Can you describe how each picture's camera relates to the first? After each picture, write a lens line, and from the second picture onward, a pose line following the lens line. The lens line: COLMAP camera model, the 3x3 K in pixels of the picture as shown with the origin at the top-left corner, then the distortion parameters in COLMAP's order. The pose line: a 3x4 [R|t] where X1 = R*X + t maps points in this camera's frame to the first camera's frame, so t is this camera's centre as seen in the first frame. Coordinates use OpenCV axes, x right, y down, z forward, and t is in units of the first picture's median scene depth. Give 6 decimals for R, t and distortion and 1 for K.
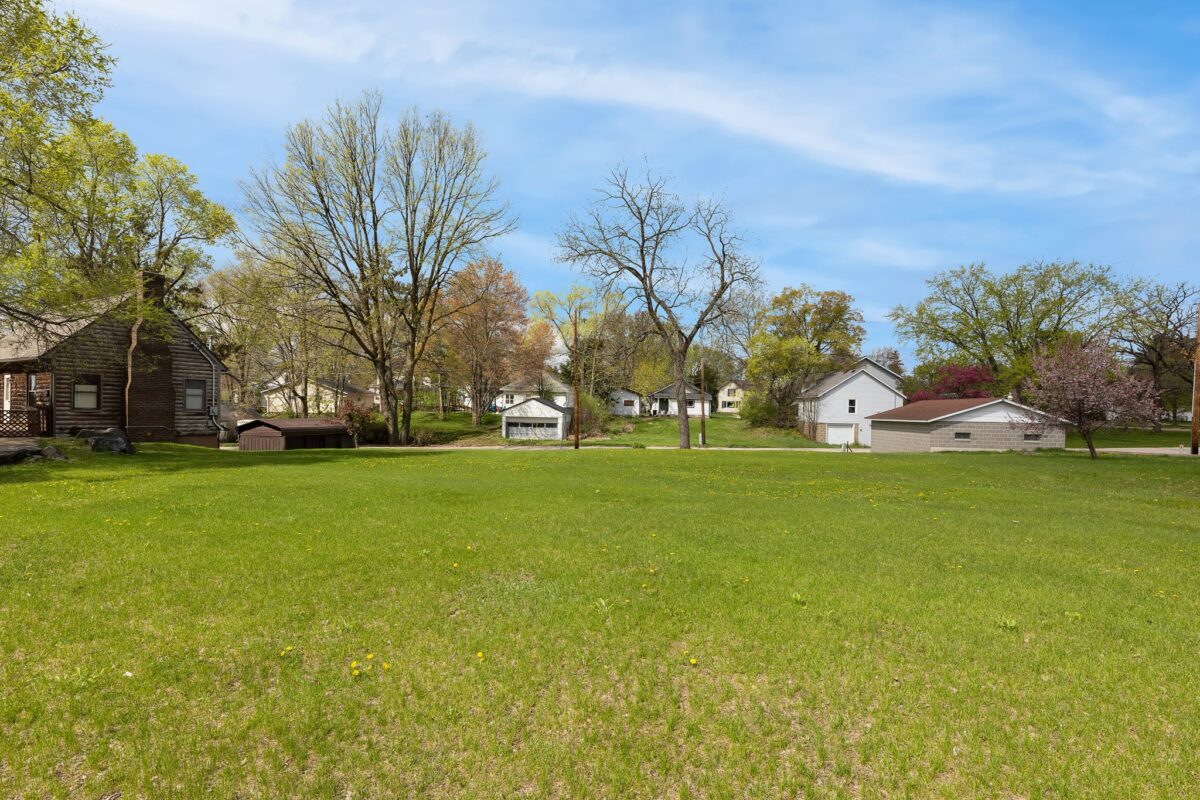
lens RADIAL K [[553.5, 0, 598.6], [0, 553.5, 405.5], [0, 0, 1]] dist [-0.000909, -0.000083]
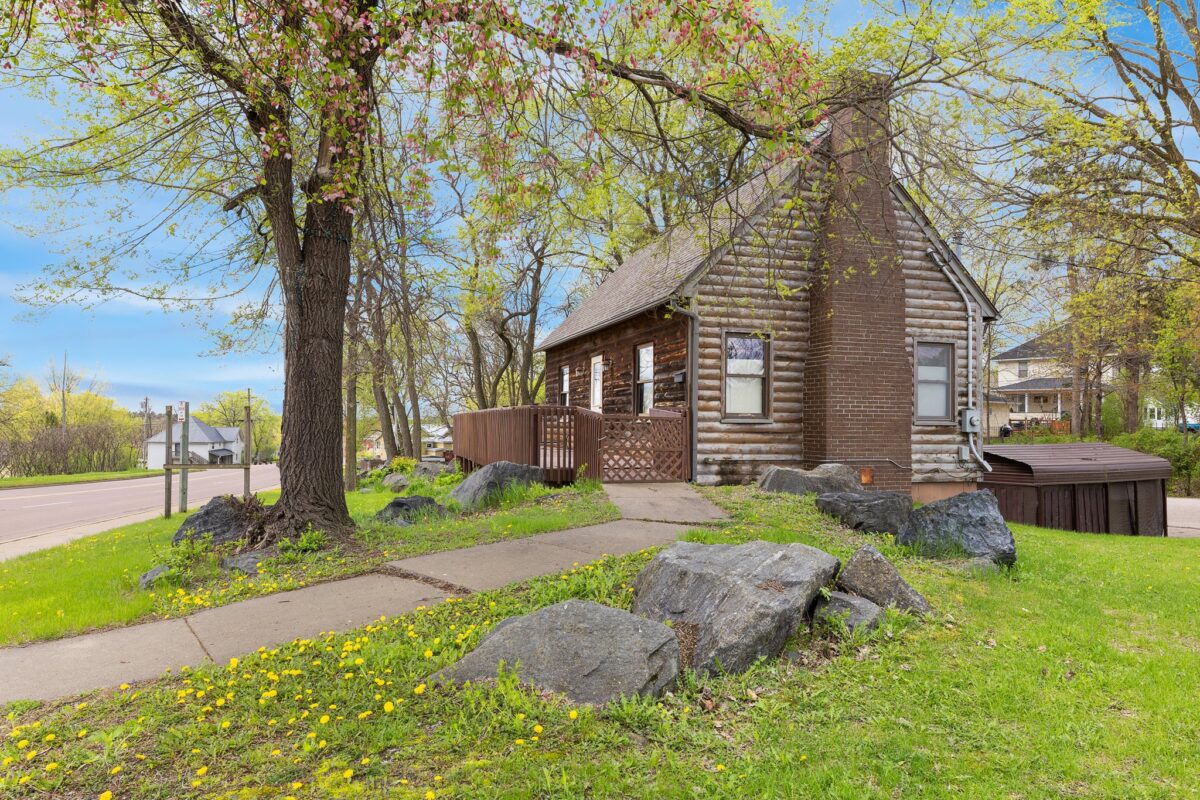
lens RADIAL K [[761.1, 0, 600.5], [0, 761.1, 402.0], [0, 0, 1]] dist [0.000015, 0.000181]
pose [[0.730955, -0.036790, -0.681433, -0.607117], [0.010820, 0.999045, -0.042332, 0.018849], [0.682340, 0.023570, 0.730655, 0.497582]]
